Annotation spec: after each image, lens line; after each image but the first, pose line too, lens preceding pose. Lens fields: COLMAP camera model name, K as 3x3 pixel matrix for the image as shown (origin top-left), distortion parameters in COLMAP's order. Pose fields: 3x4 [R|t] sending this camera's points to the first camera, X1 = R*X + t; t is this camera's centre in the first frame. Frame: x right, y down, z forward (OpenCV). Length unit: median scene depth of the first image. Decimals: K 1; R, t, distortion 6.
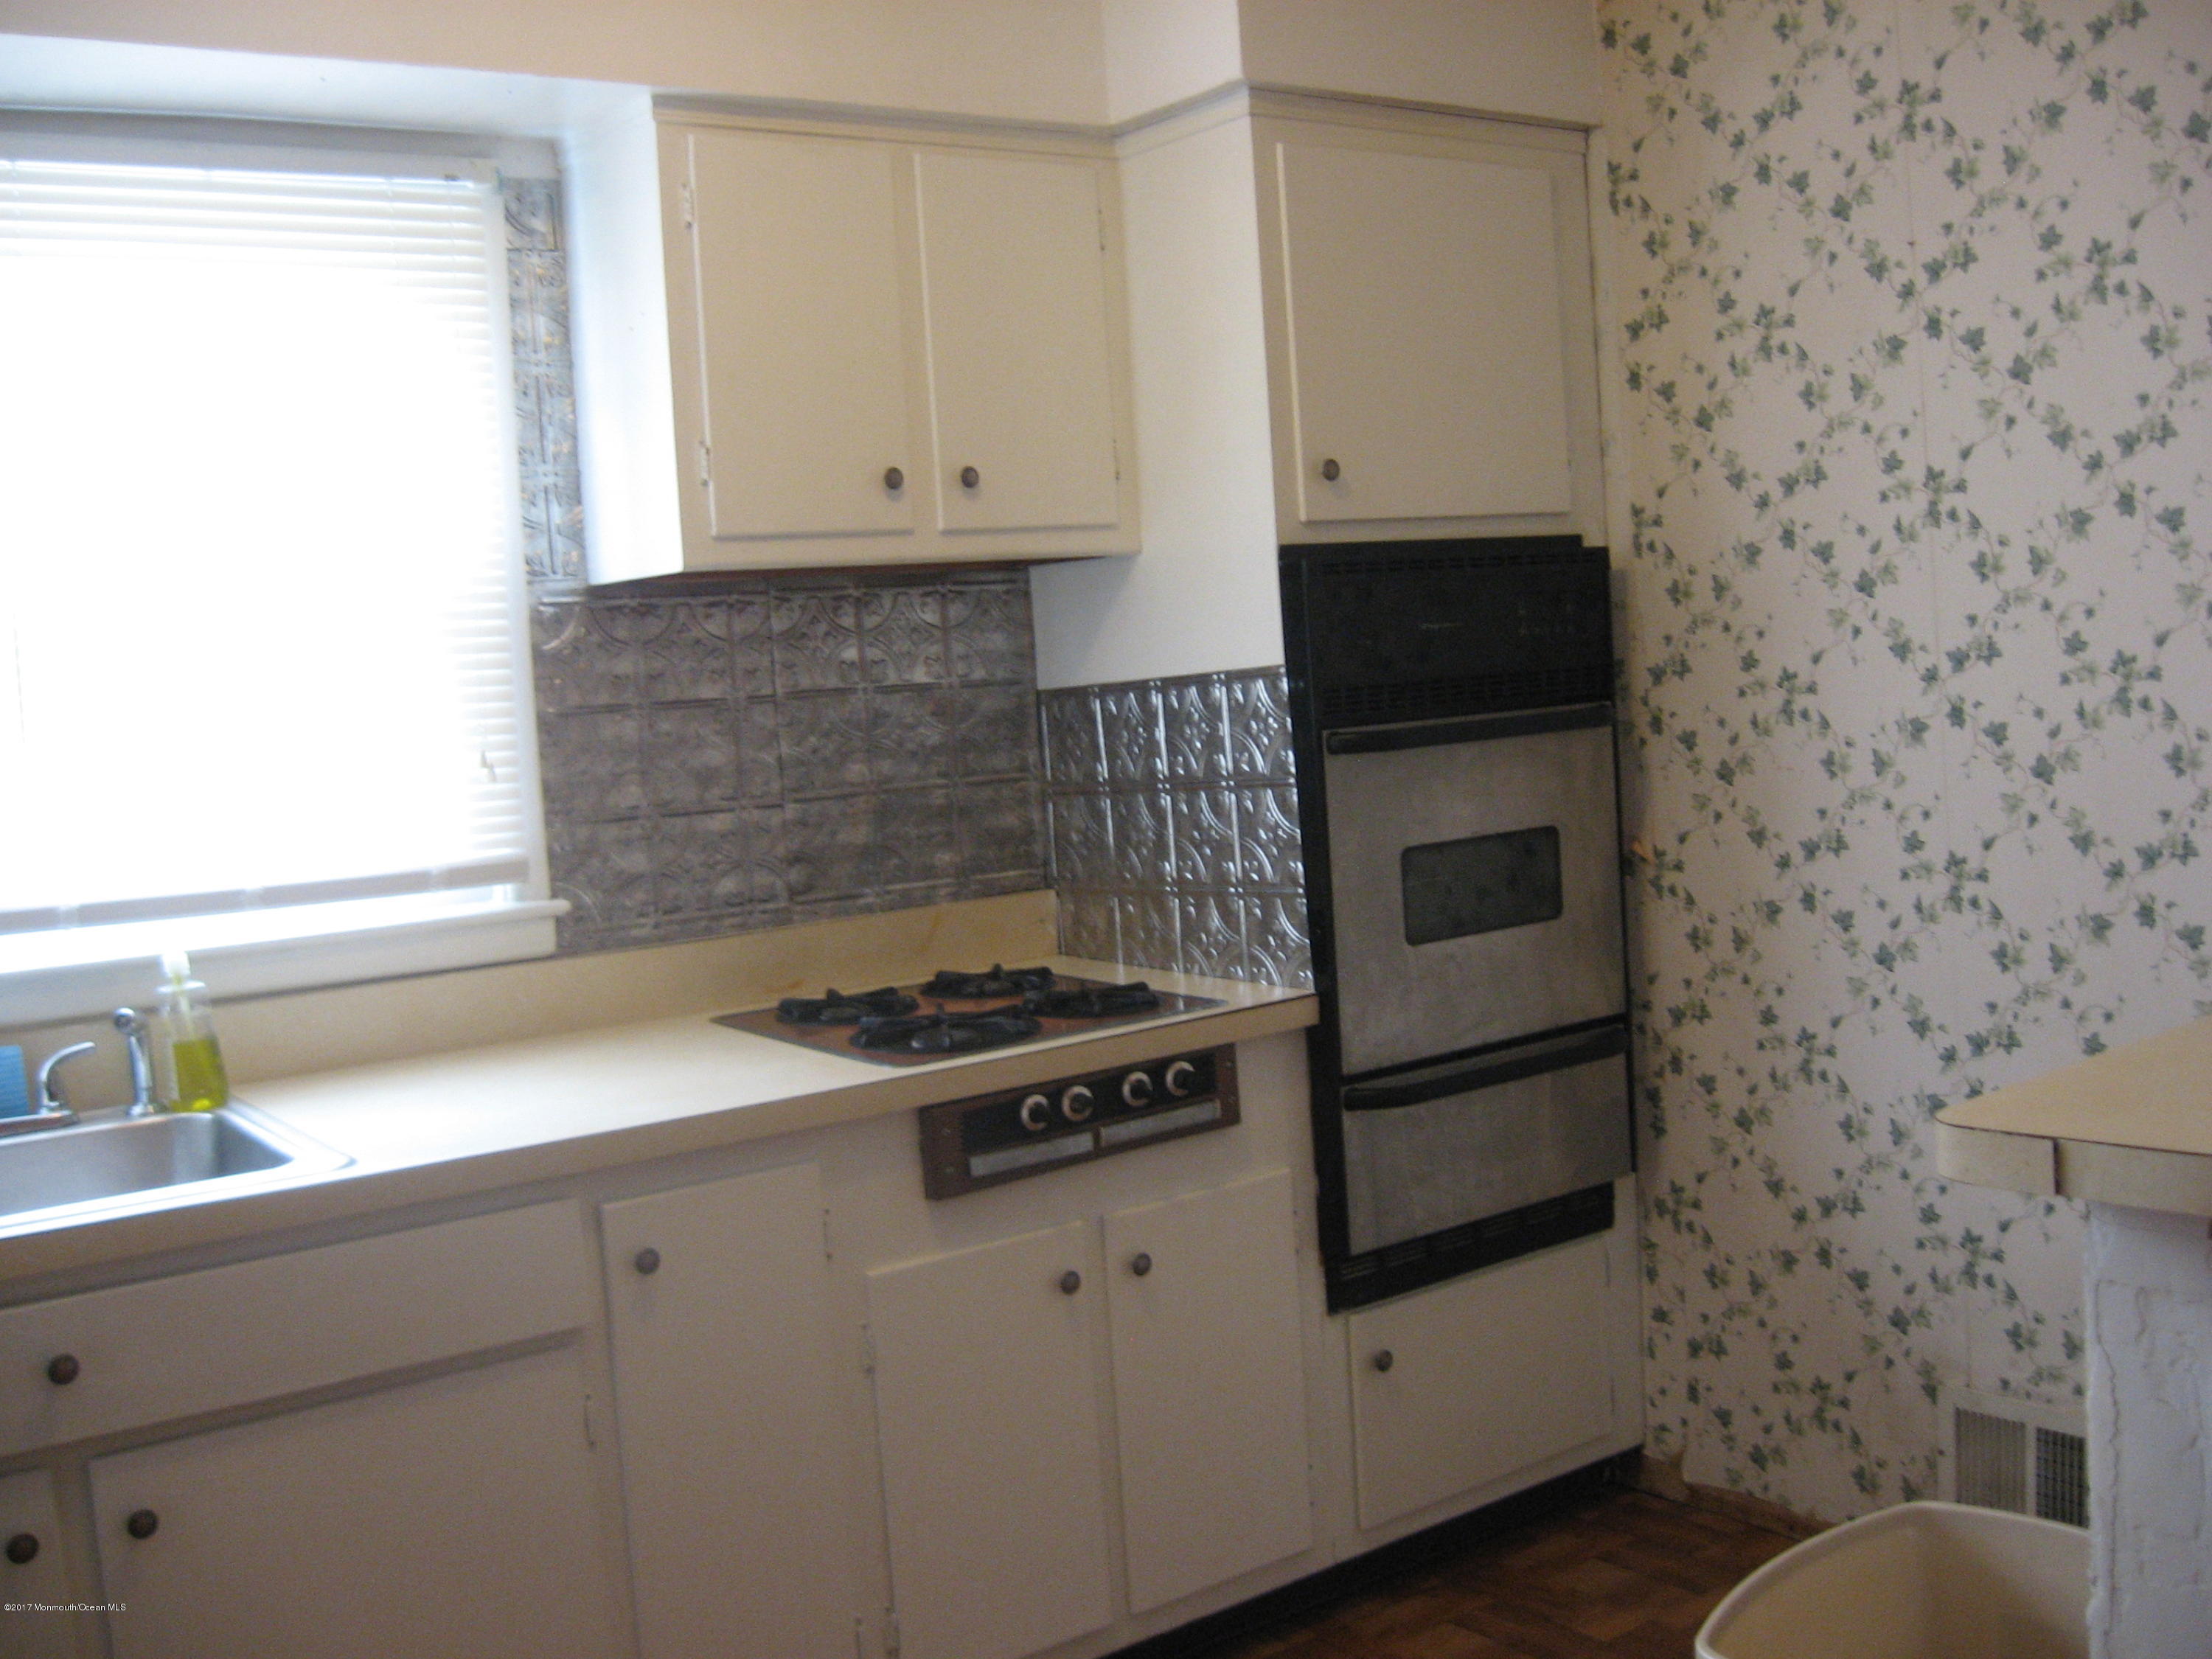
lens RADIAL K [[2267.6, 0, 1104.6], [0, 2267.6, 791.3], [0, 0, 1]] dist [-0.141152, 0.079868]
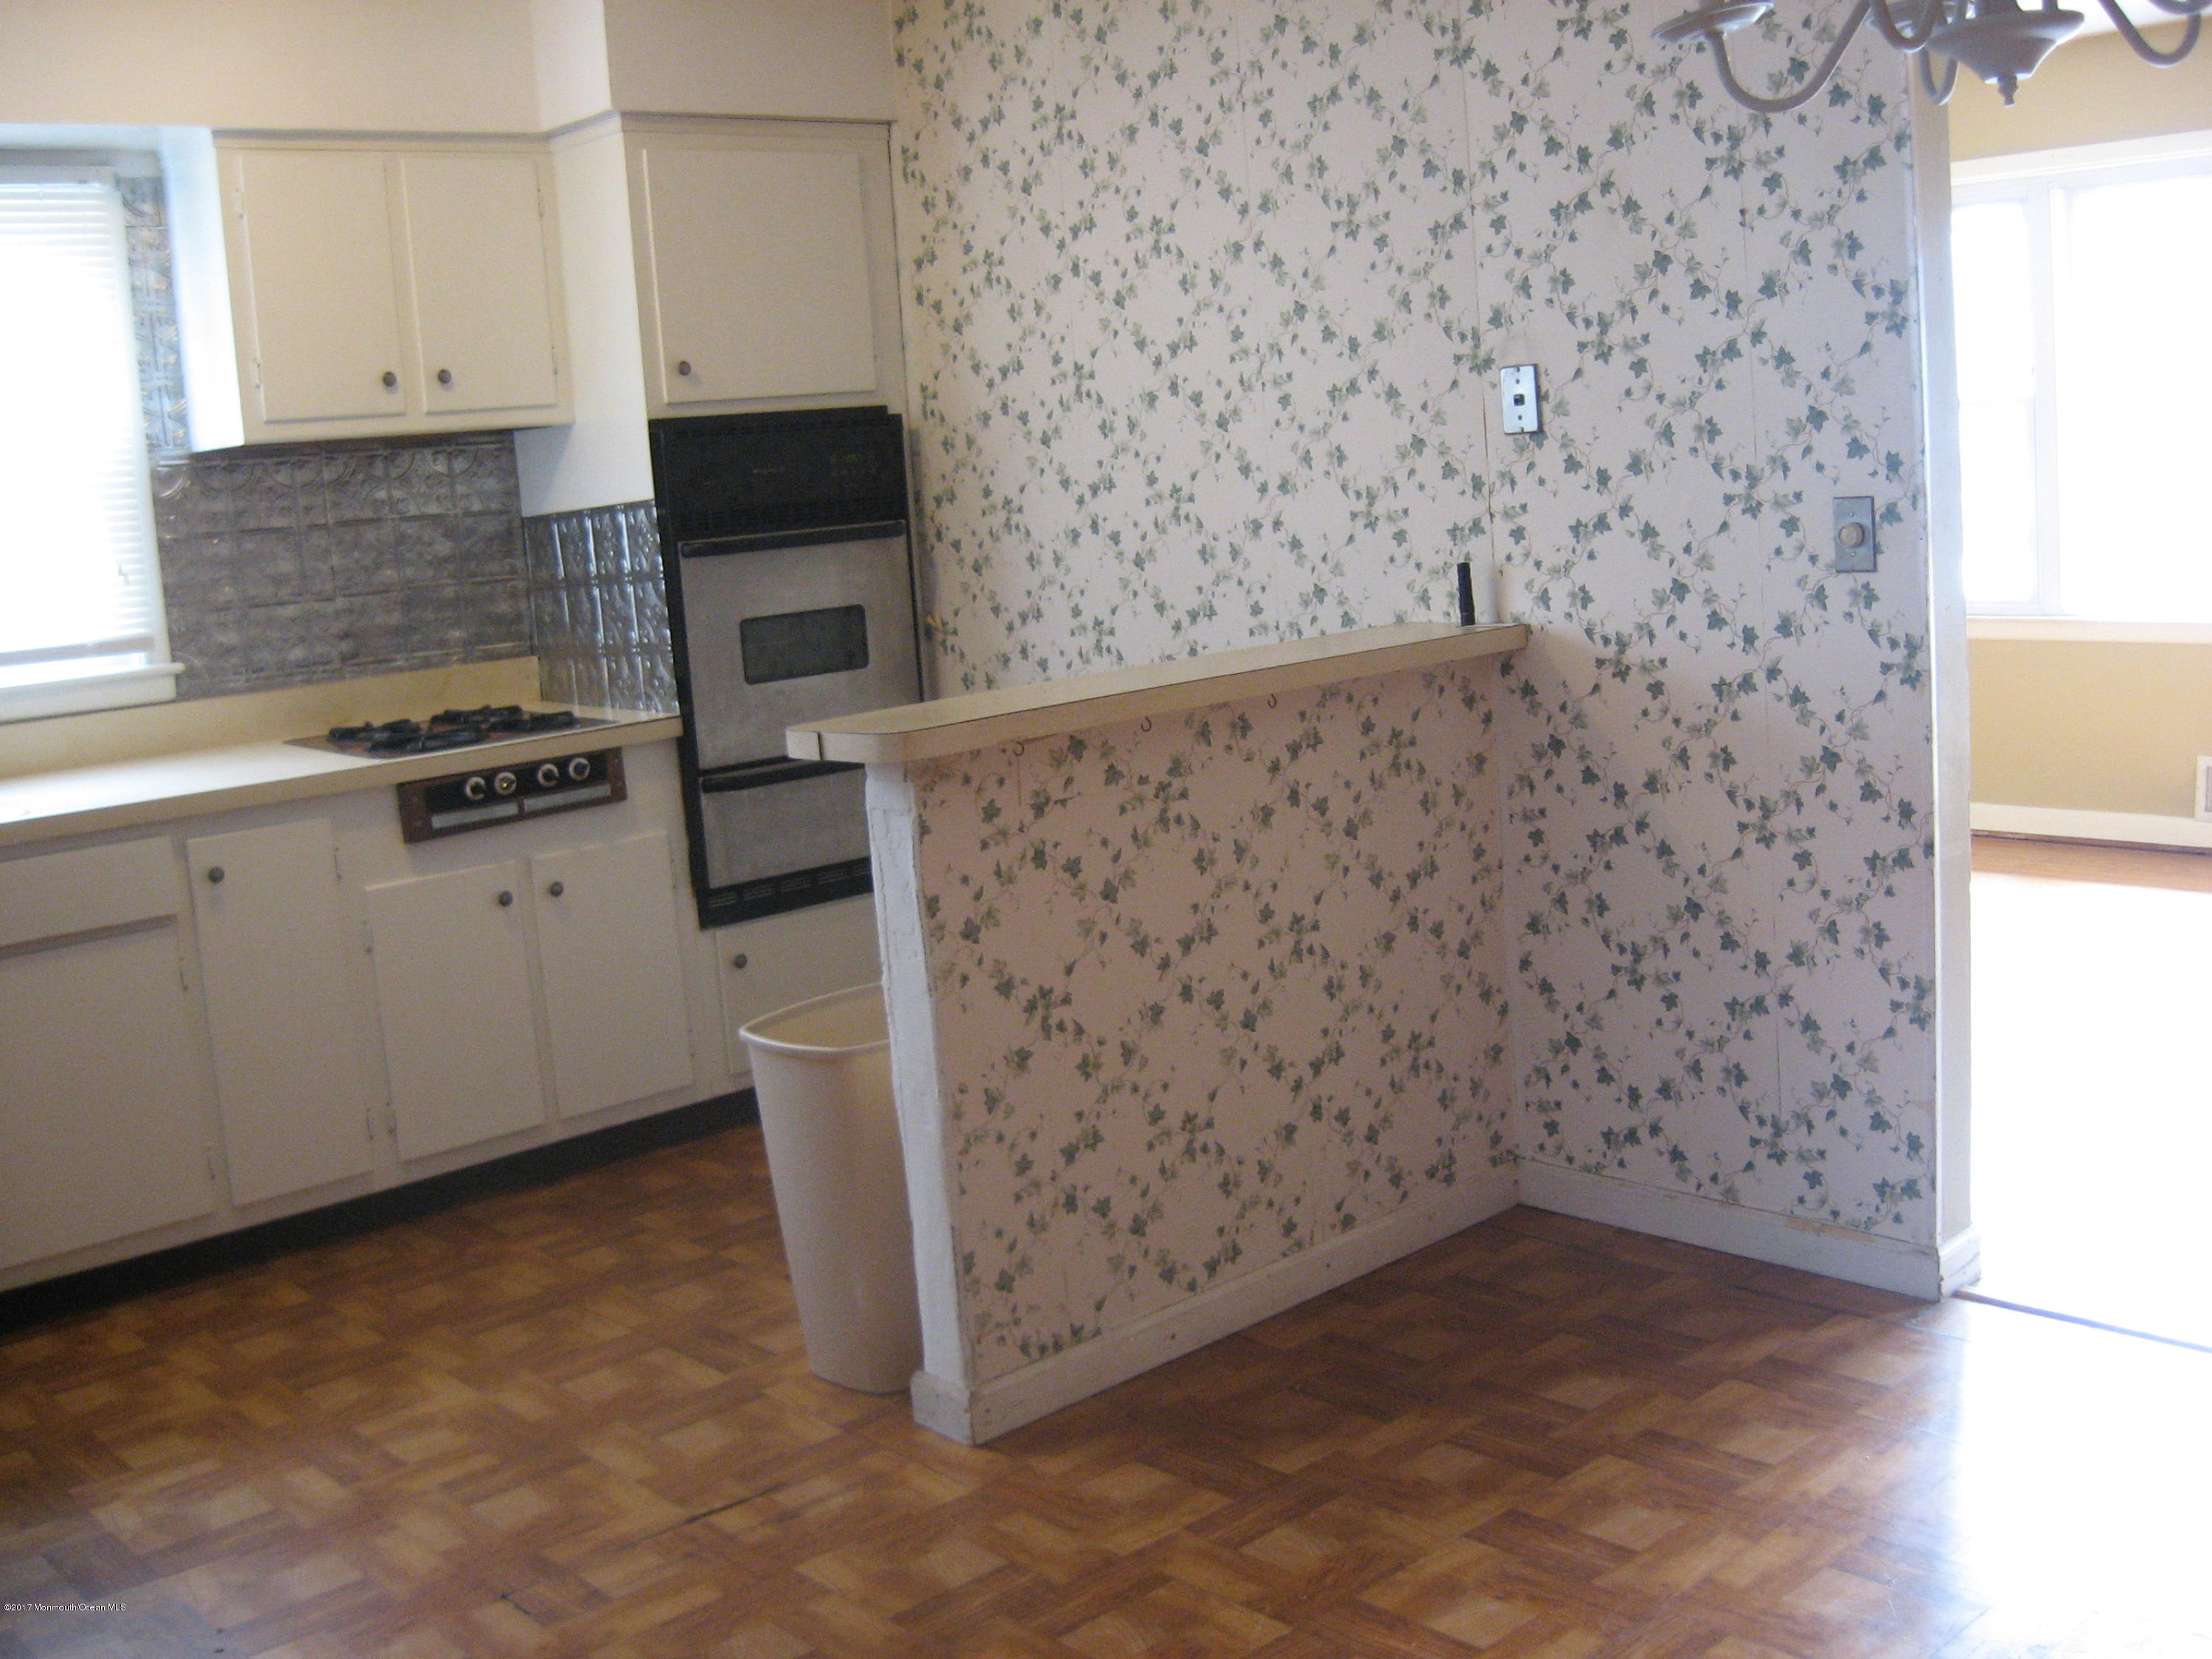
lens RADIAL K [[2267.6, 0, 1104.6], [0, 2267.6, 791.3], [0, 0, 1]] dist [-0.141152, 0.079868]
pose [[0.995855, -0.018212, 0.089110, 0.234517], [0.011079, 0.996741, 0.079899, 0.021434], [-0.090275, -0.078580, 0.992812, -0.518659]]
